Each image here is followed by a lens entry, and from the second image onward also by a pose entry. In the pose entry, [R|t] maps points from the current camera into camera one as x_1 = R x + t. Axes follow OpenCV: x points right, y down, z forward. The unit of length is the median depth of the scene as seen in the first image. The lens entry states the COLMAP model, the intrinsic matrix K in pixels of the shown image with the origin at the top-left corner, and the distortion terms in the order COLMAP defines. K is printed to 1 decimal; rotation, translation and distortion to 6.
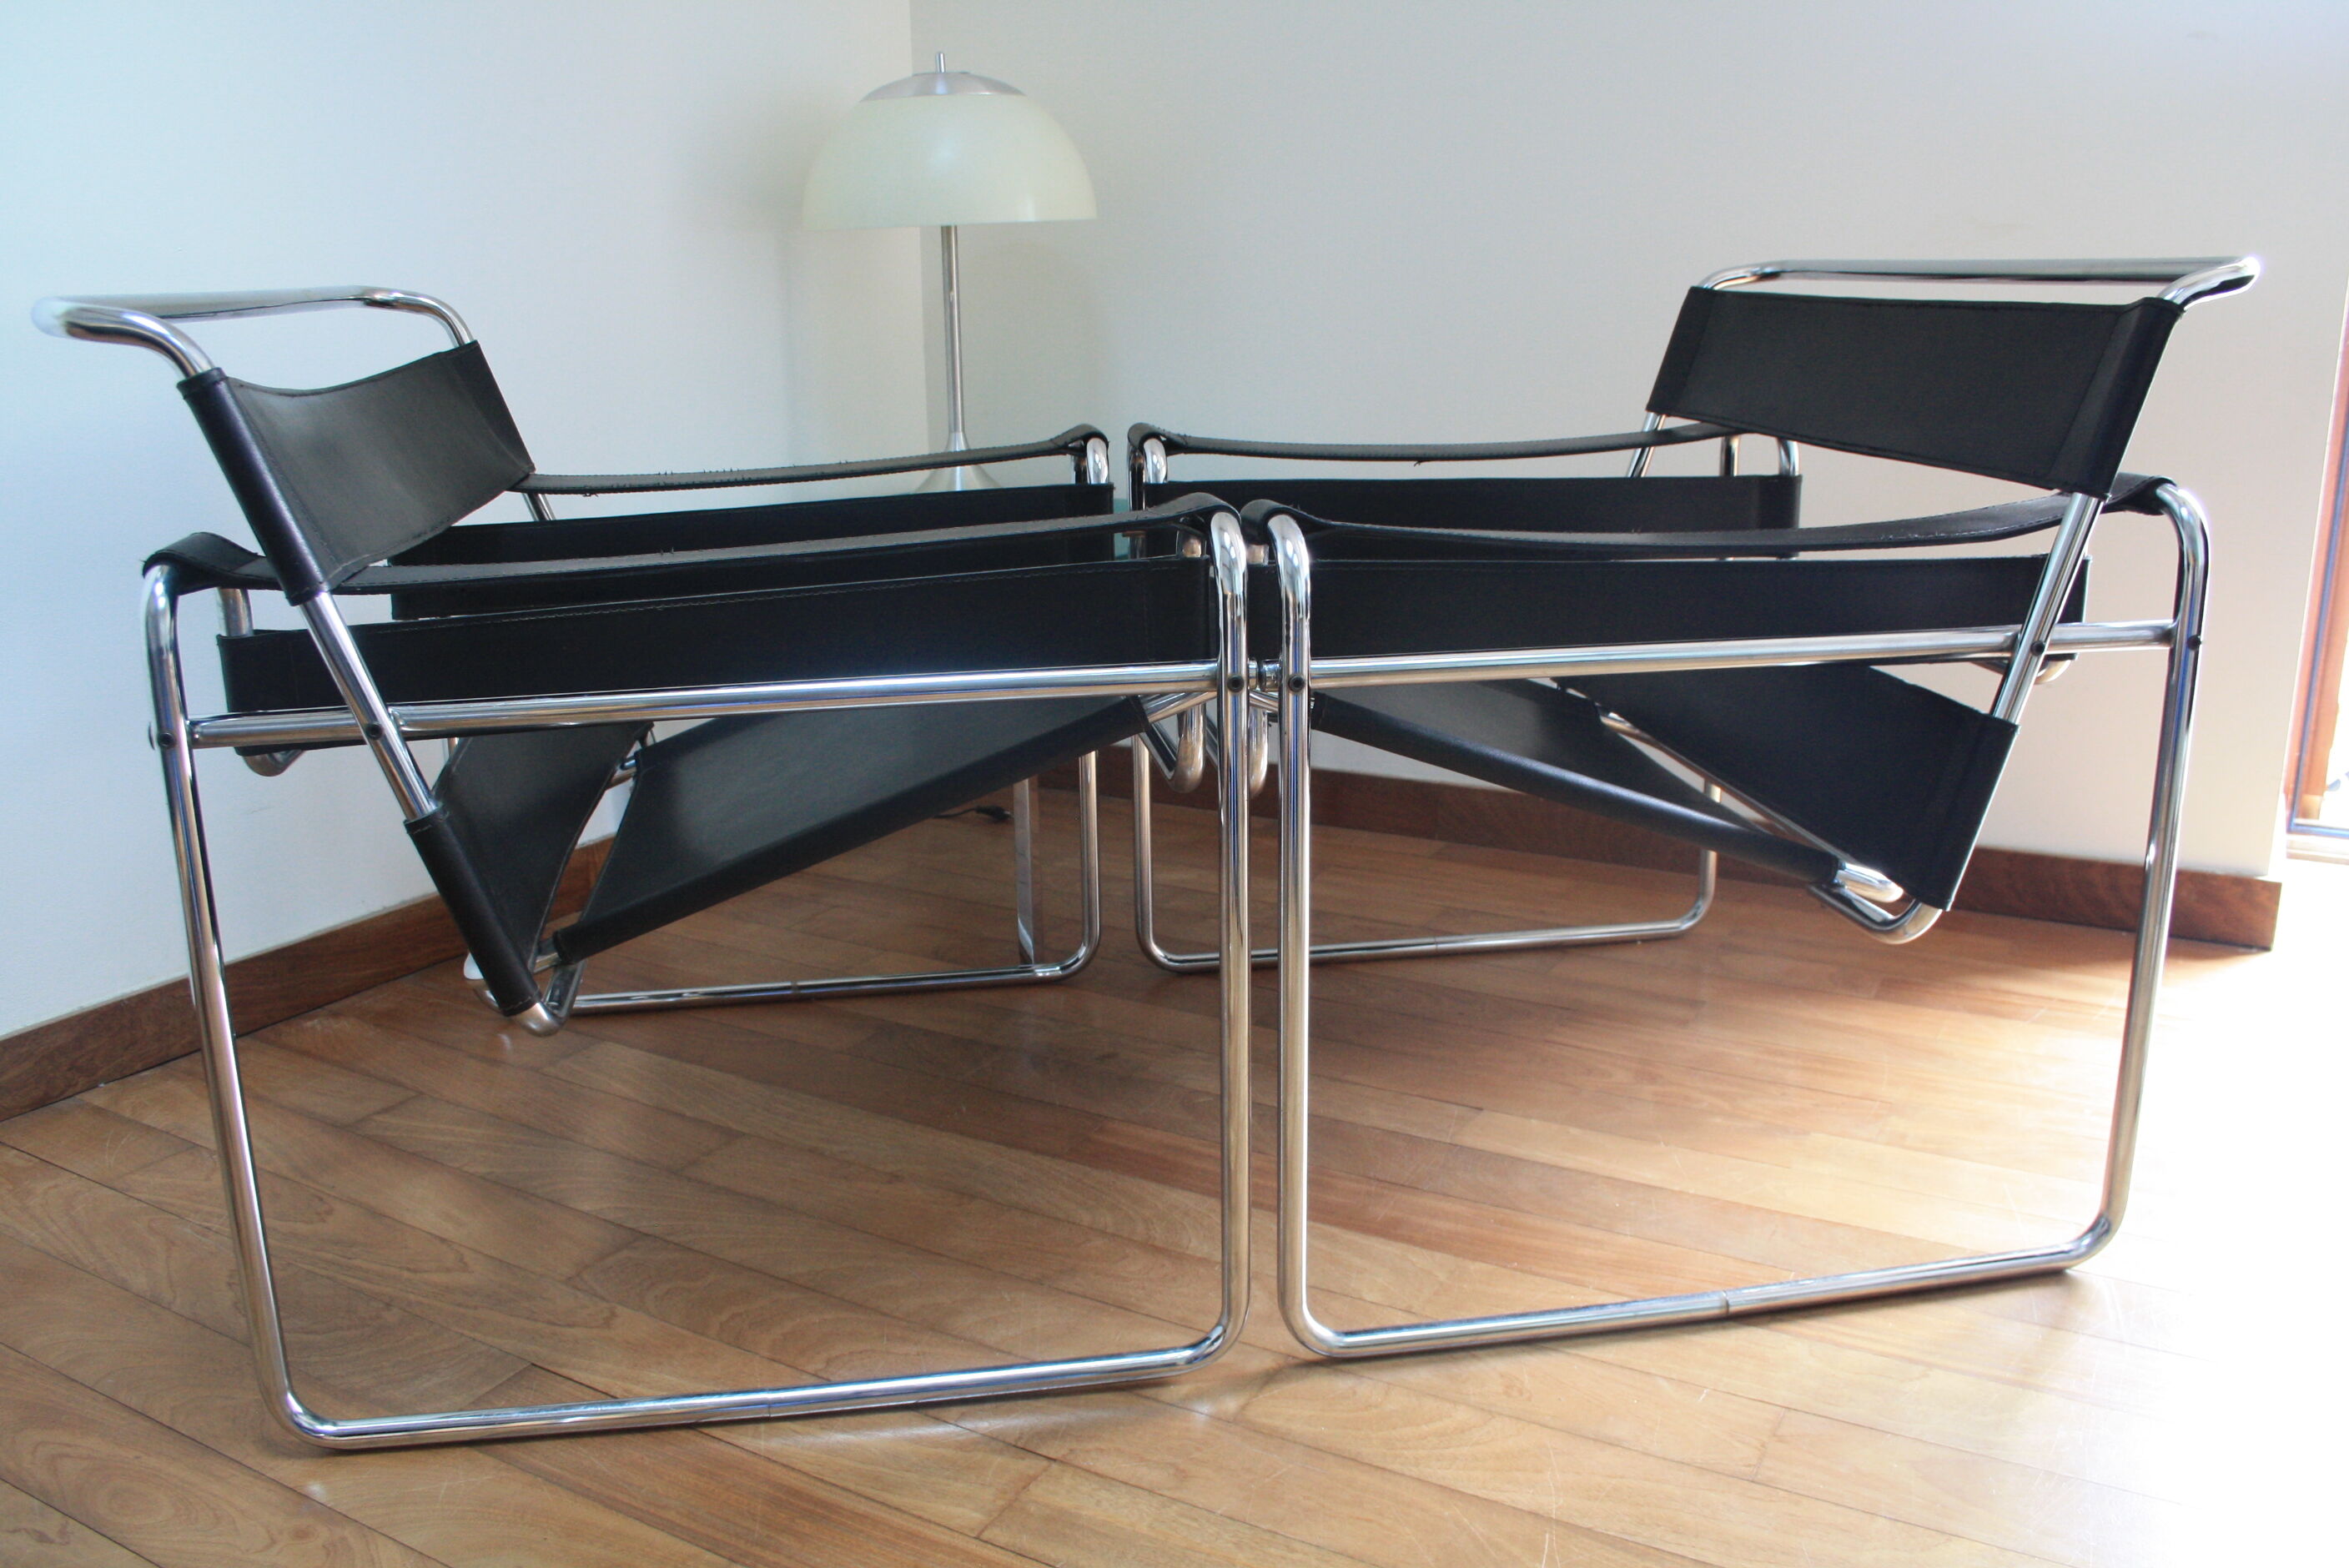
lens RADIAL K [[1938.0, 0, 1172.2], [0, 1938.0, 818.3], [0, 0, 1]] dist [-0.148696, 0.116068]
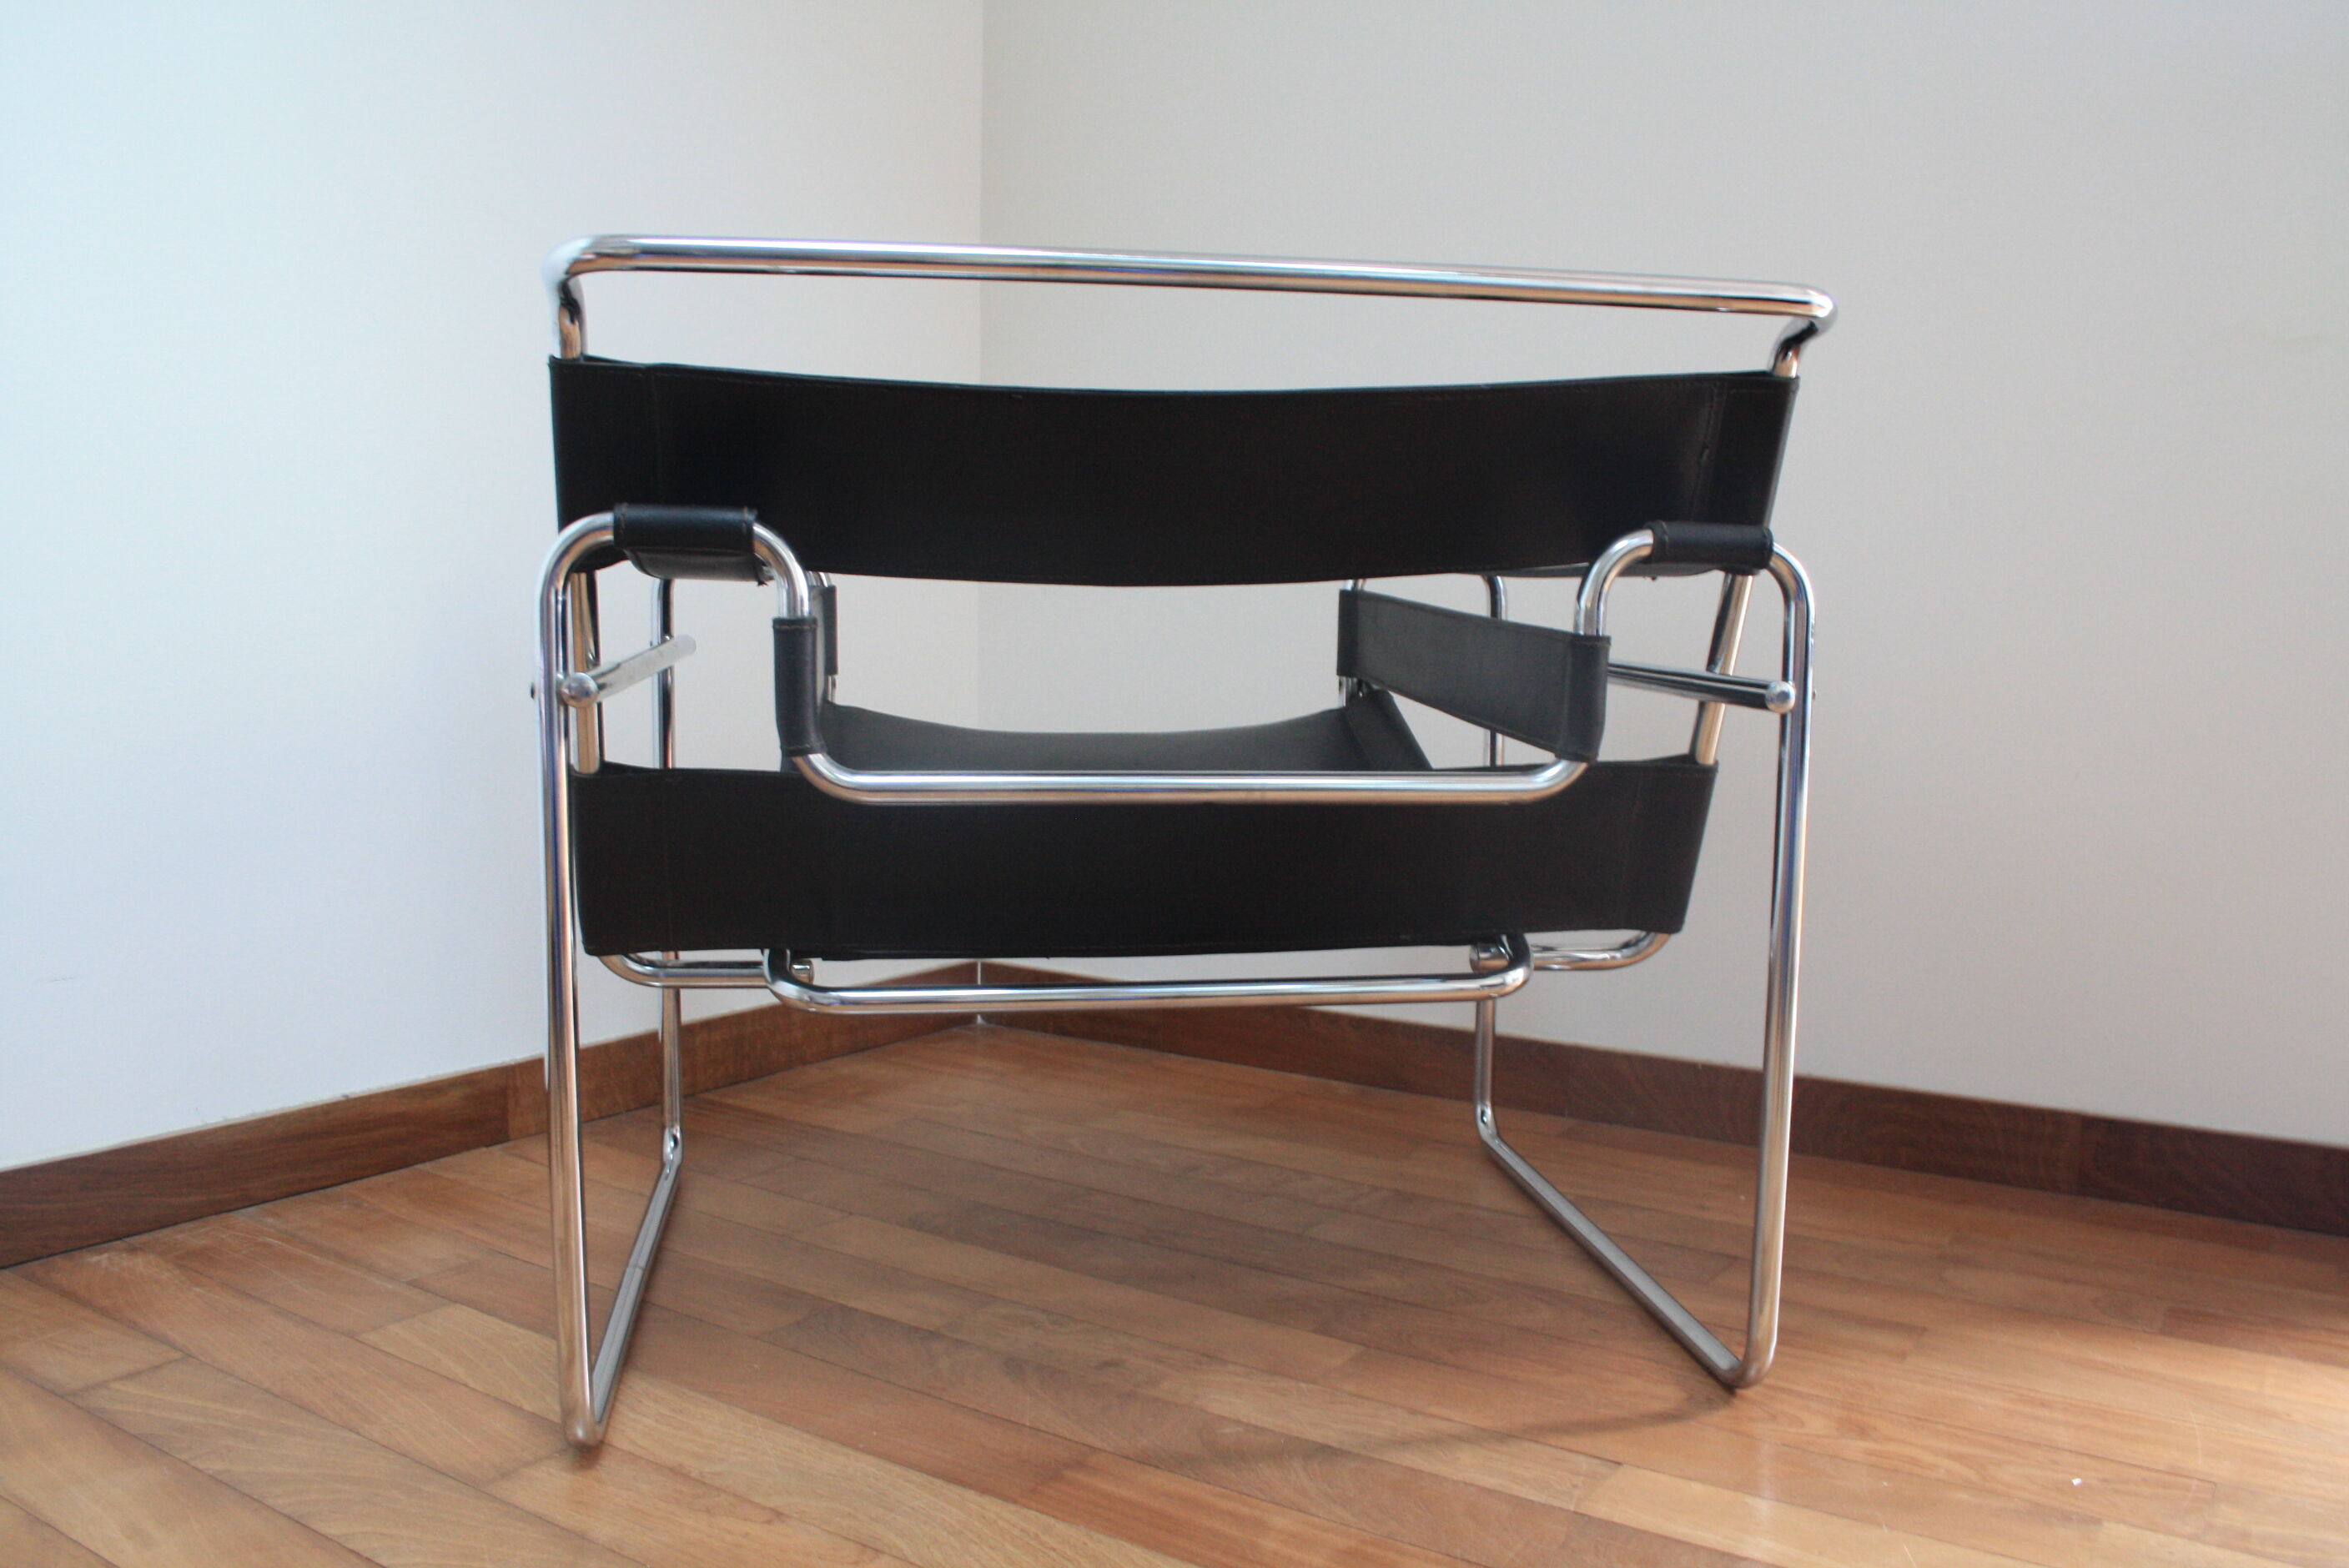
lens RADIAL K [[1962.5, 0, 1179.2], [0, 1962.5, 845.1], [0, 0, 1]] dist [-0.145351, 0.121634]
pose [[0.997227, 0.037855, -0.064077, 0.040859], [-0.046980, 0.987946, -0.147500, 0.043915], [0.057721, 0.150101, 0.986984, 0.295555]]
